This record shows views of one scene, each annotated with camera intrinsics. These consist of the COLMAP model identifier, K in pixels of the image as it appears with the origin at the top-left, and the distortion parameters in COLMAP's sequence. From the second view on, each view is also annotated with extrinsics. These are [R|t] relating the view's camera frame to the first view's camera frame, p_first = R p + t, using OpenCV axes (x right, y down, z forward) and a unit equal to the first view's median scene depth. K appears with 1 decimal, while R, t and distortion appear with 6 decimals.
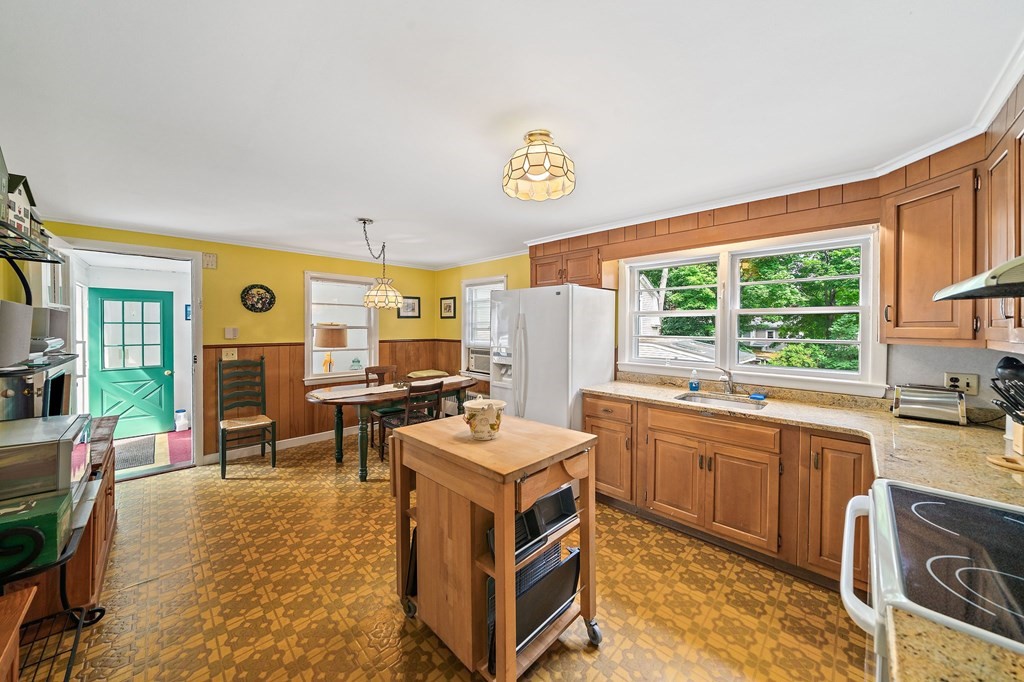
lens RADIAL K [[349.8, 0, 509.2], [0, 349.8, 331.2], [0, 0, 1]] dist [0.000433, 0.000180]
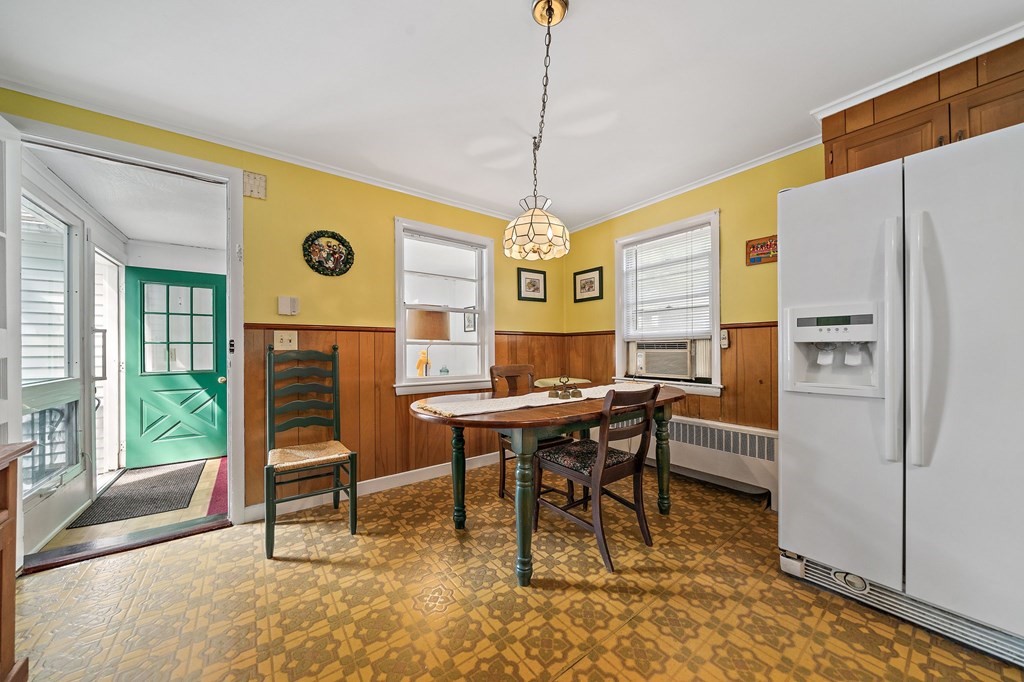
lens RADIAL K [[349.8, 0, 518.8], [0, 349.8, 349.9], [0, 0, 1]] dist [0.000433, 0.000180]
pose [[0.991589, -0.008807, -0.129127, -0.293829], [0.007358, 0.999905, -0.011698, 0.086978], [0.129218, 0.010650, 0.991559, 0.415378]]
